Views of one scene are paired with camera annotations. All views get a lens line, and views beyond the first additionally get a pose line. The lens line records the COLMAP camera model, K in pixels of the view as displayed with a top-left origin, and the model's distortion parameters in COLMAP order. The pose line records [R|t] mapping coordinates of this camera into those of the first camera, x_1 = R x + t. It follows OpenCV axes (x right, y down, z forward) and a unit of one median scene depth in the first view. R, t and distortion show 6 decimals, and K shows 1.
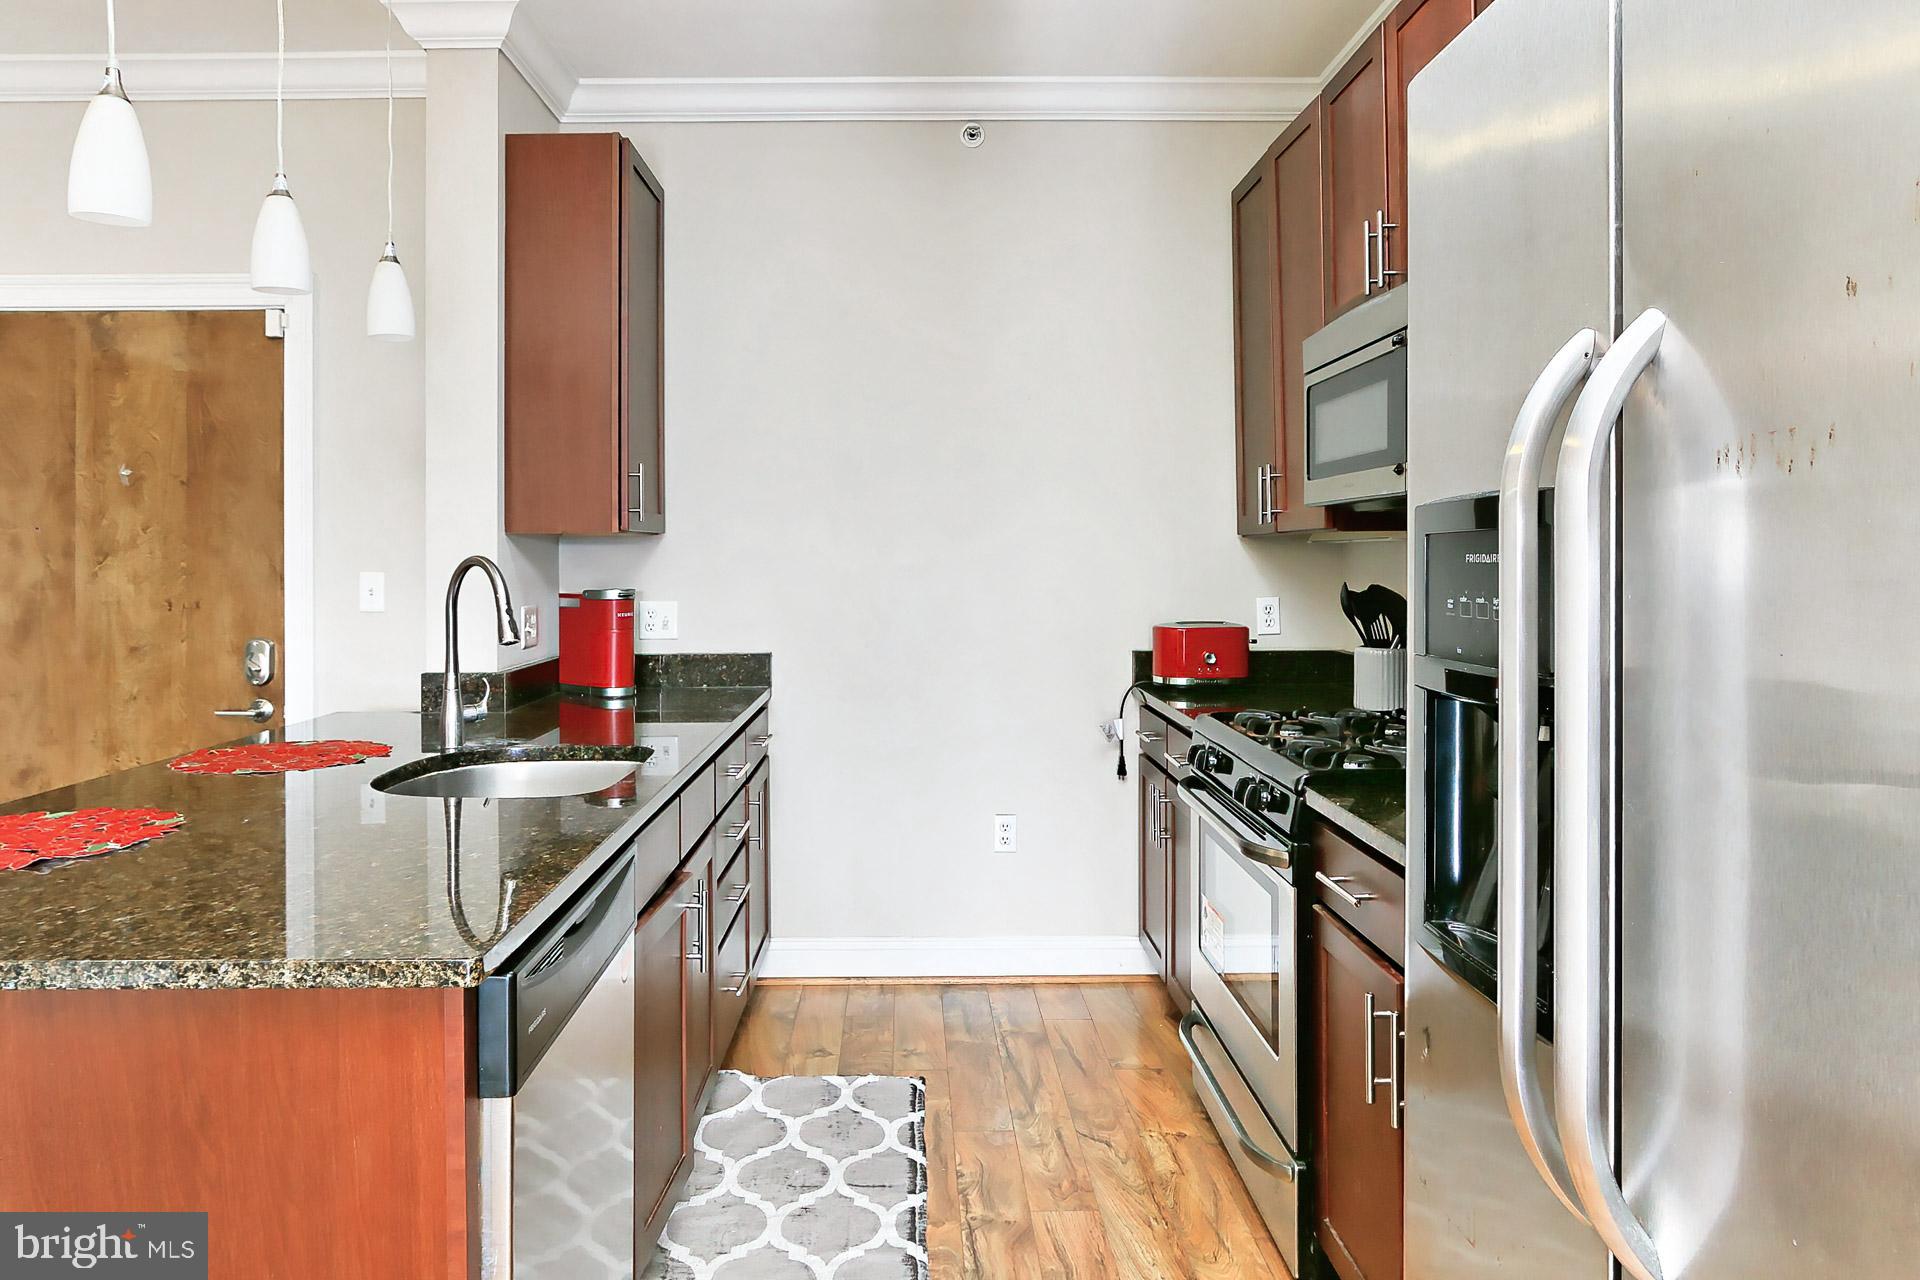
lens RADIAL K [[1169.9, 0, 949.1], [0, 1169.9, 562.6], [0, 0, 1]] dist [-0.002264, -0.000812]
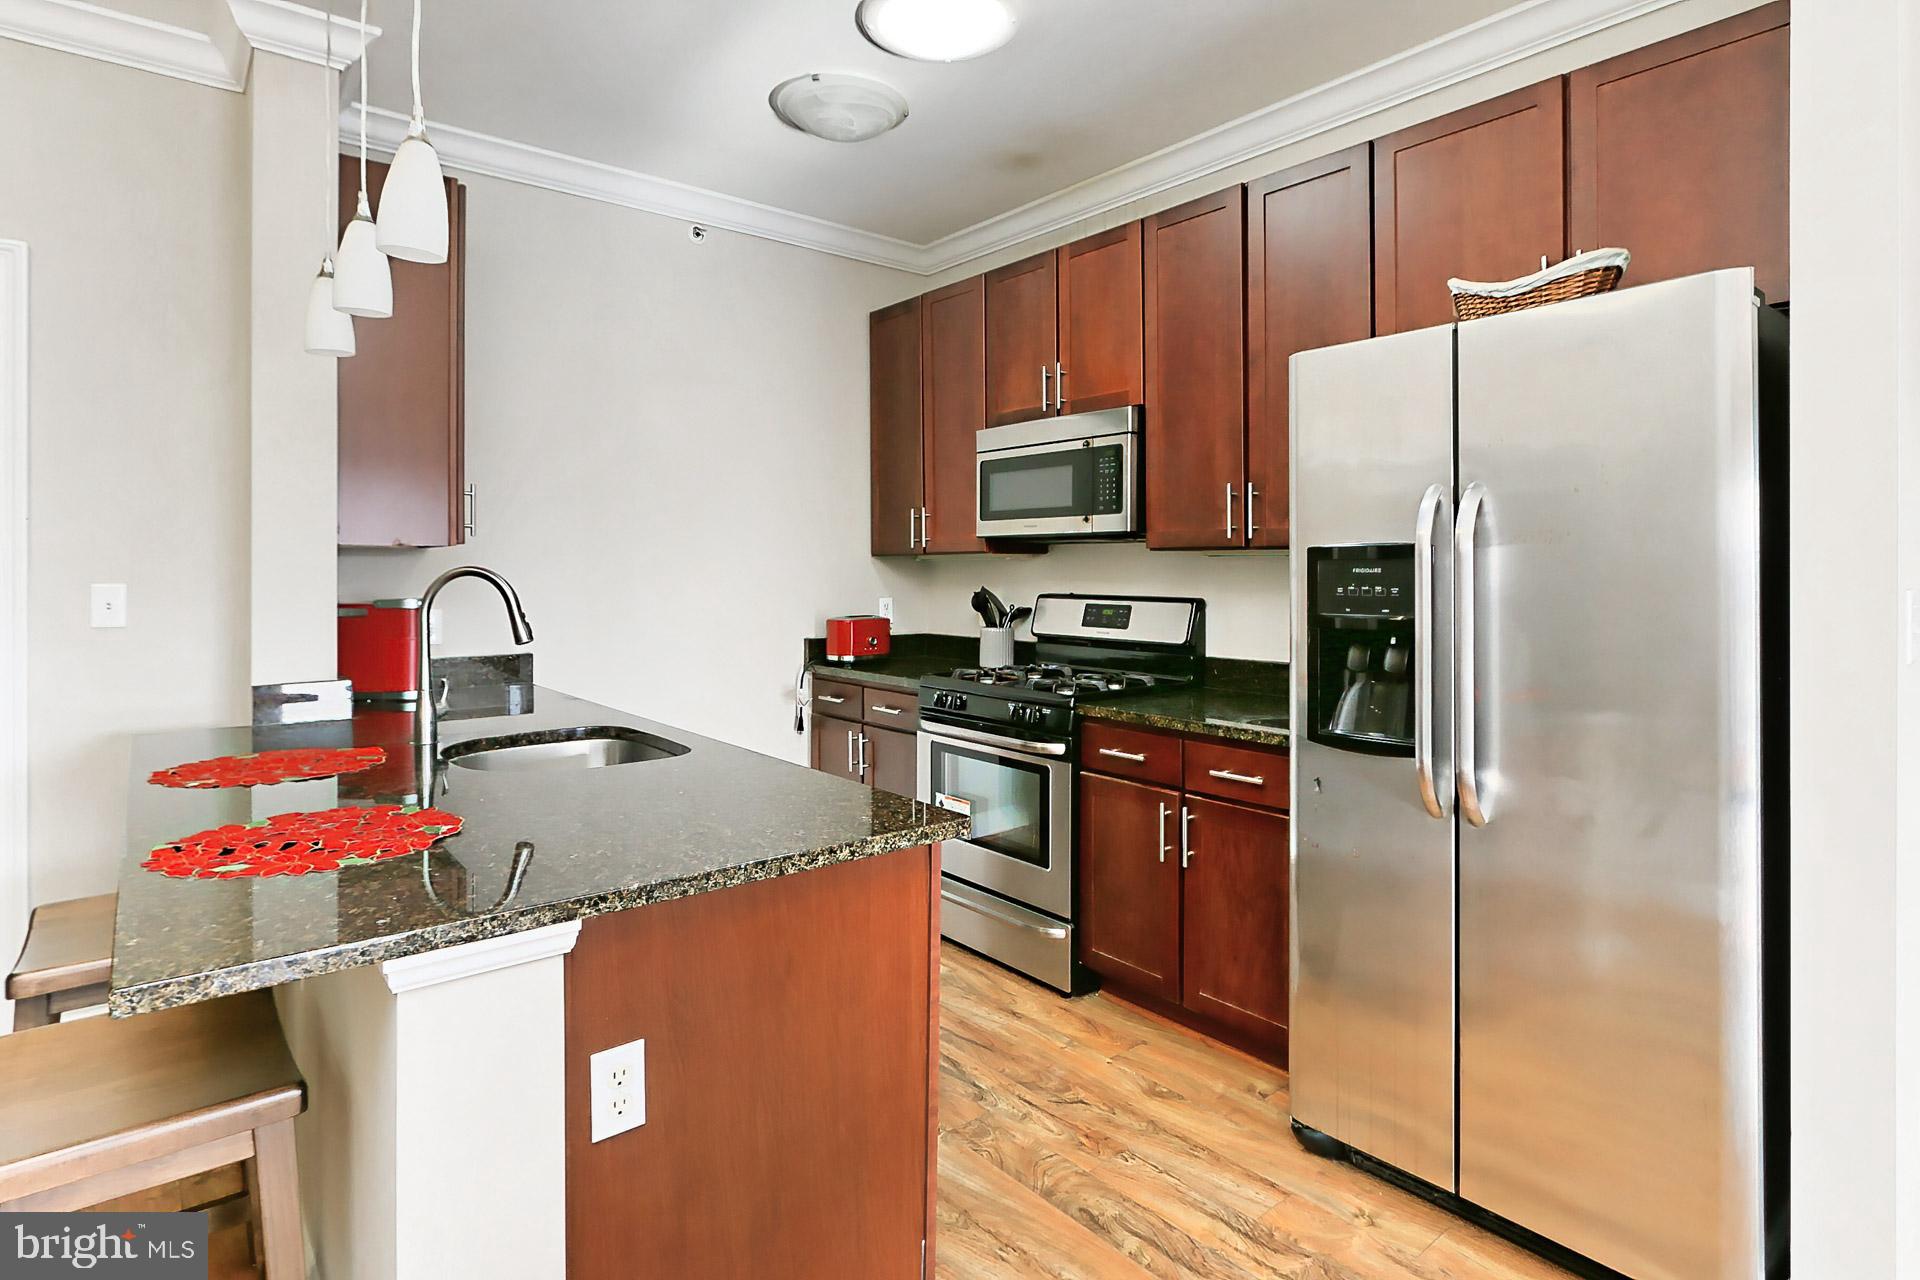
lens RADIAL K [[994.1, 0, 964.5], [0, 994.1, 575.2], [0, 0, 1]] dist [-0.006482, 0.000970]
pose [[0.781681, -0.000635, 0.623678, -0.452717], [0.001109, 0.999999, -0.000373, 0.002487], [-0.623677, 0.000983, 0.781682, -0.022394]]
